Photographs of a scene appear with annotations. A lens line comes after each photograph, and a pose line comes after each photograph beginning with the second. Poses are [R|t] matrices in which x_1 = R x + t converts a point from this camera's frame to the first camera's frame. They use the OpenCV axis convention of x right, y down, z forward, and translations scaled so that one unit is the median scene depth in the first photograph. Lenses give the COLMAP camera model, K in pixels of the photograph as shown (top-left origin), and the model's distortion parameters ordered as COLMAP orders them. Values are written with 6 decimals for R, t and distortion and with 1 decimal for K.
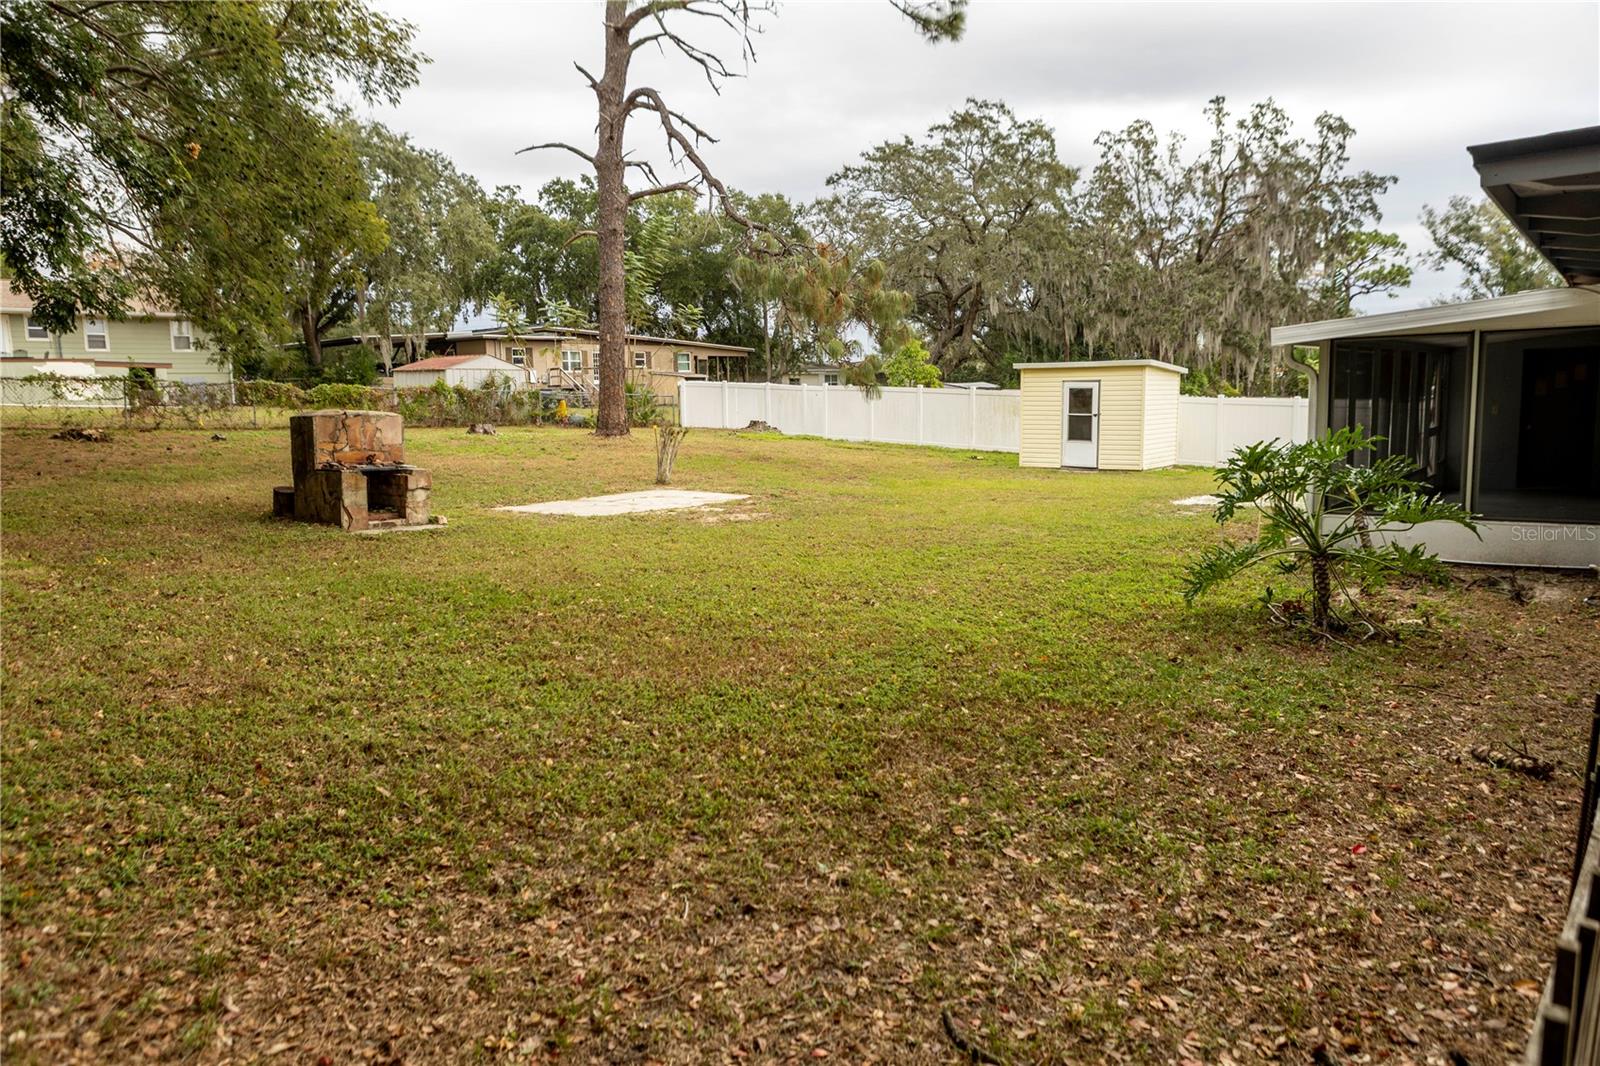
lens RADIAL K [[1072.4, 0, 783.6], [0, 1072.4, 537.1], [0, 0, 1]] dist [-0.032353, 0.014595]
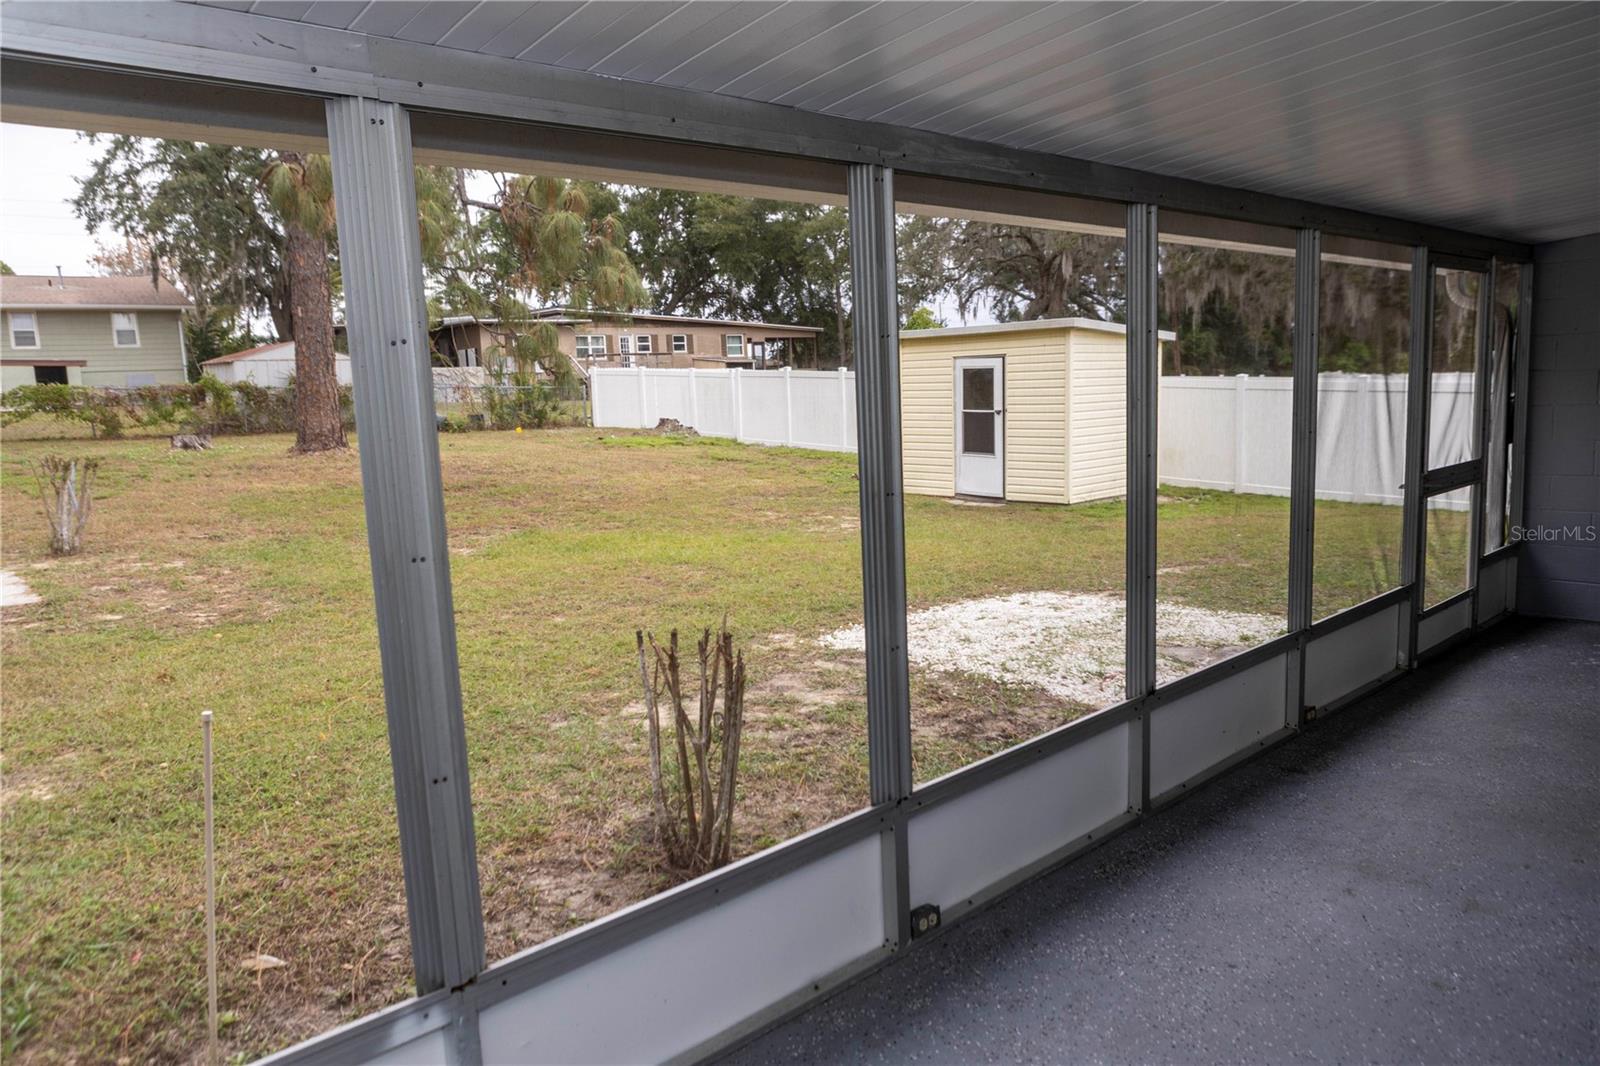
lens RADIAL K [[1072.4, 0, 788.9], [0, 1072.4, 537.6], [0, 0, 1]] dist [-0.032353, 0.014595]
pose [[0.986205, 0.004598, -0.165464, 0.483986], [-0.002069, 0.999878, 0.015457, -0.091027], [0.165515, -0.014902, 0.986095, 0.663269]]
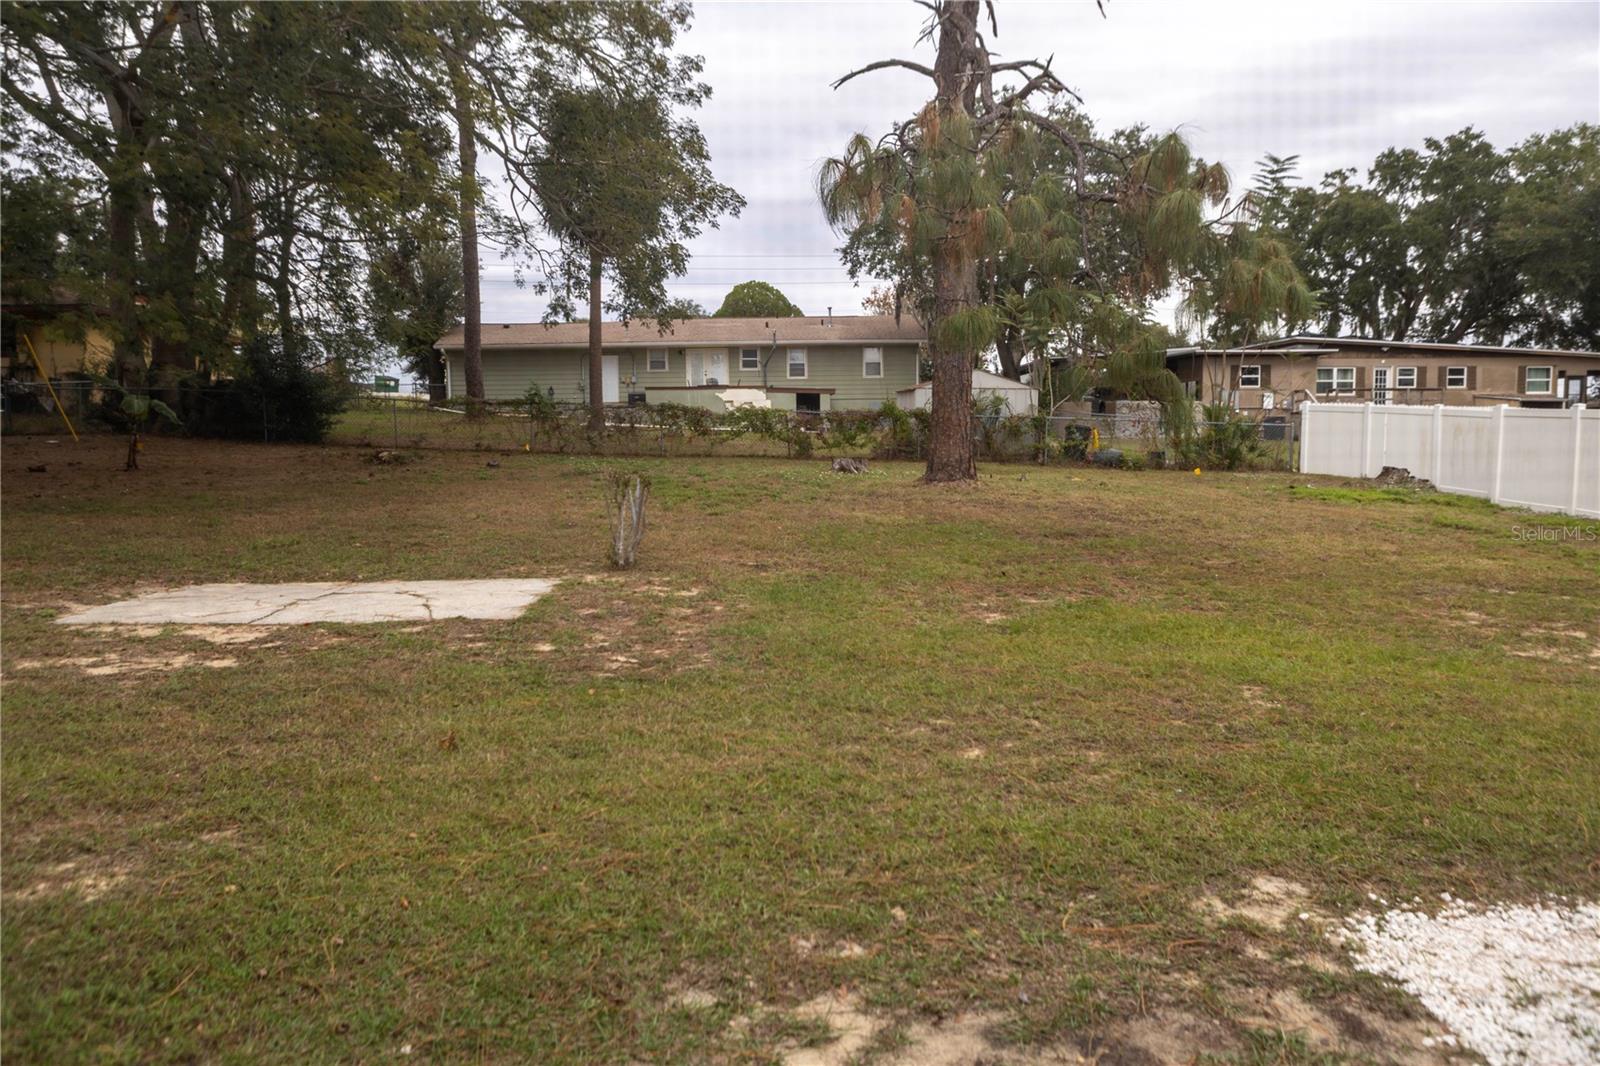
lens RADIAL K [[1072.9, 0, 786.4], [0, 1072.9, 533.5], [0, 0, 1]] dist [-0.027228, 0.012560]
pose [[0.665969, 0.080853, -0.741585, 0.504590], [-0.103314, 0.994526, 0.015651, -0.116135], [0.738791, 0.066192, 0.670676, 0.887835]]
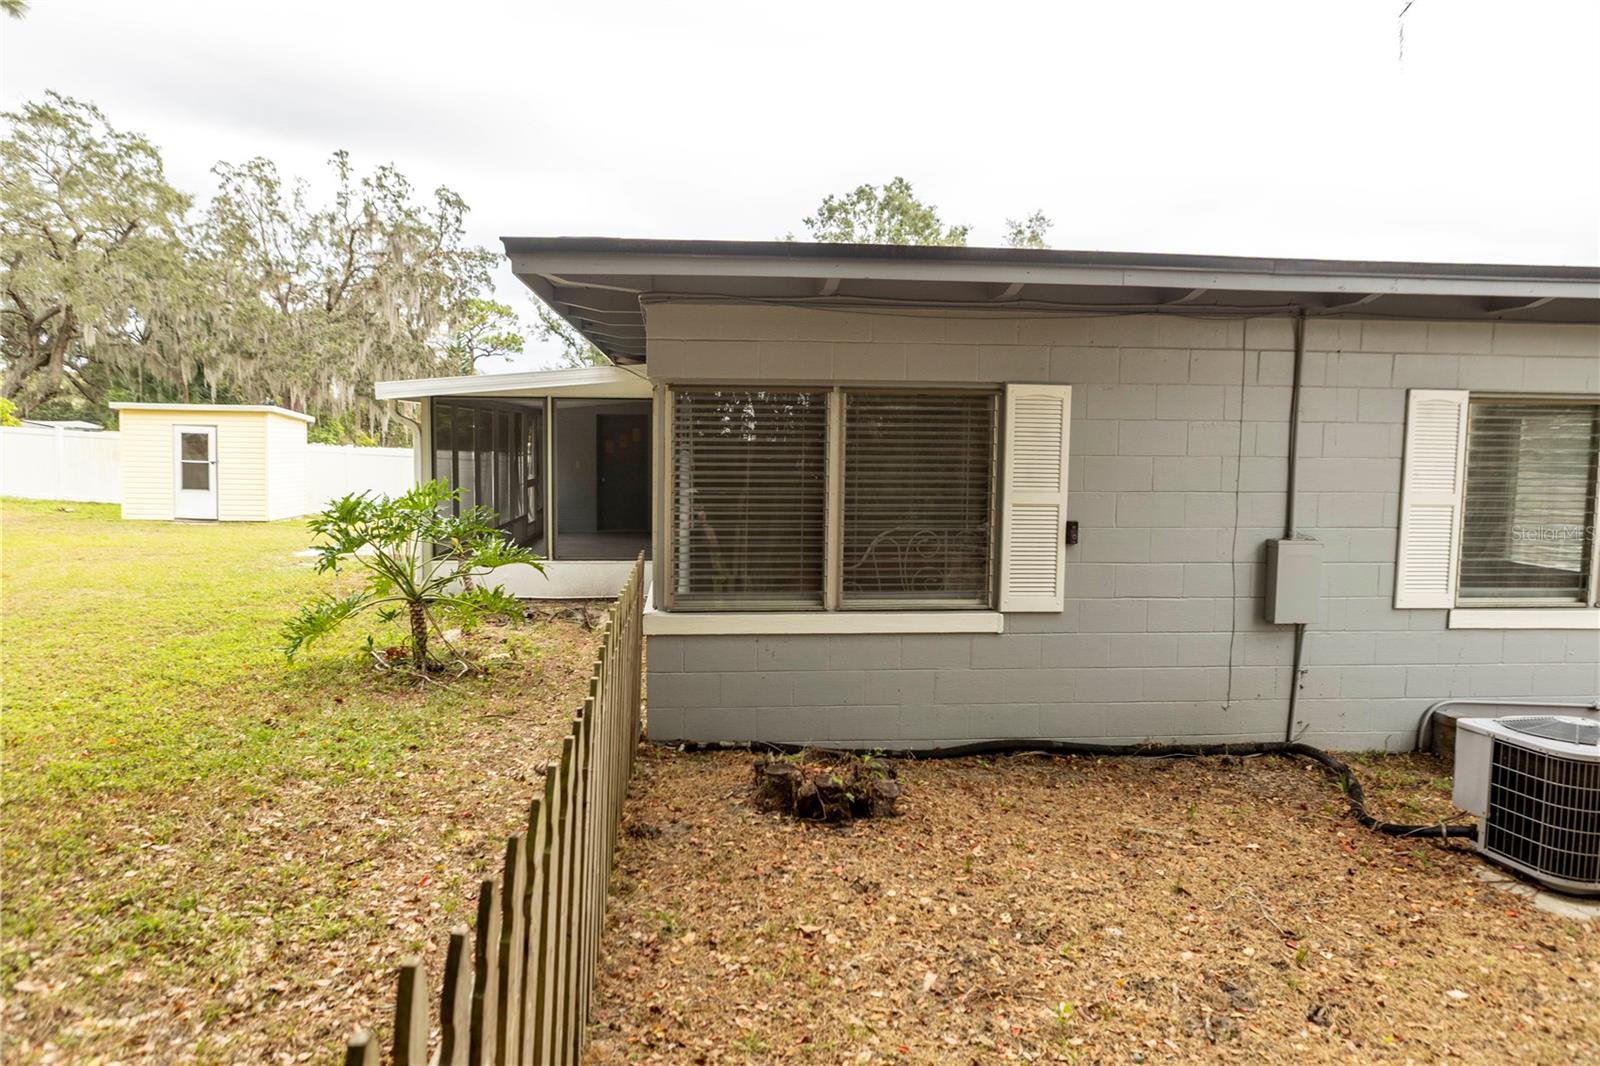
lens RADIAL K [[1072.4, 0, 792.2], [0, 1072.4, 534.4], [0, 0, 1]] dist [-0.032353, 0.014595]
pose [[0.718683, -0.024712, 0.694899, 0.019481], [0.058149, 0.998004, -0.024648, -0.000529], [-0.692902, 0.058122, 0.718685, -0.007418]]
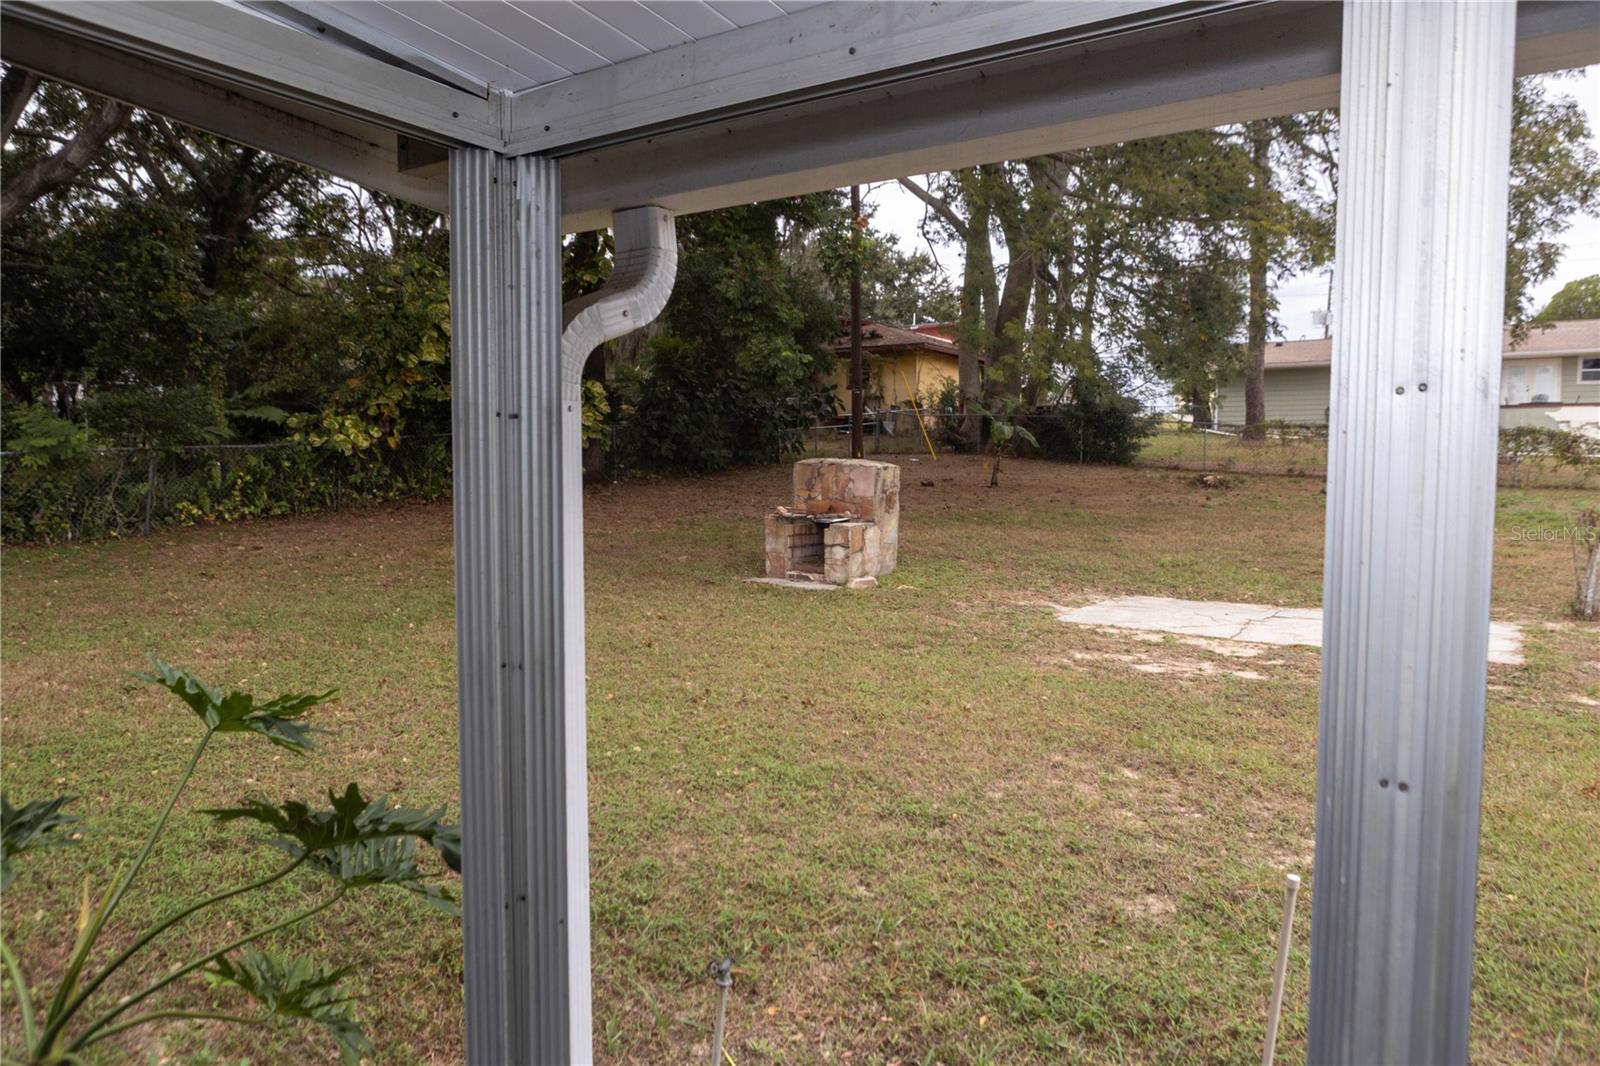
lens RADIAL K [[1072.4, 0, 788.1], [0, 1072.4, 542.3], [0, 0, 1]] dist [-0.032353, 0.014595]
pose [[0.085736, 0.098247, -0.991462, 0.481563], [-0.136795, 0.986863, 0.085962, -0.103091], [0.986882, 0.128257, 0.098049, 0.737804]]
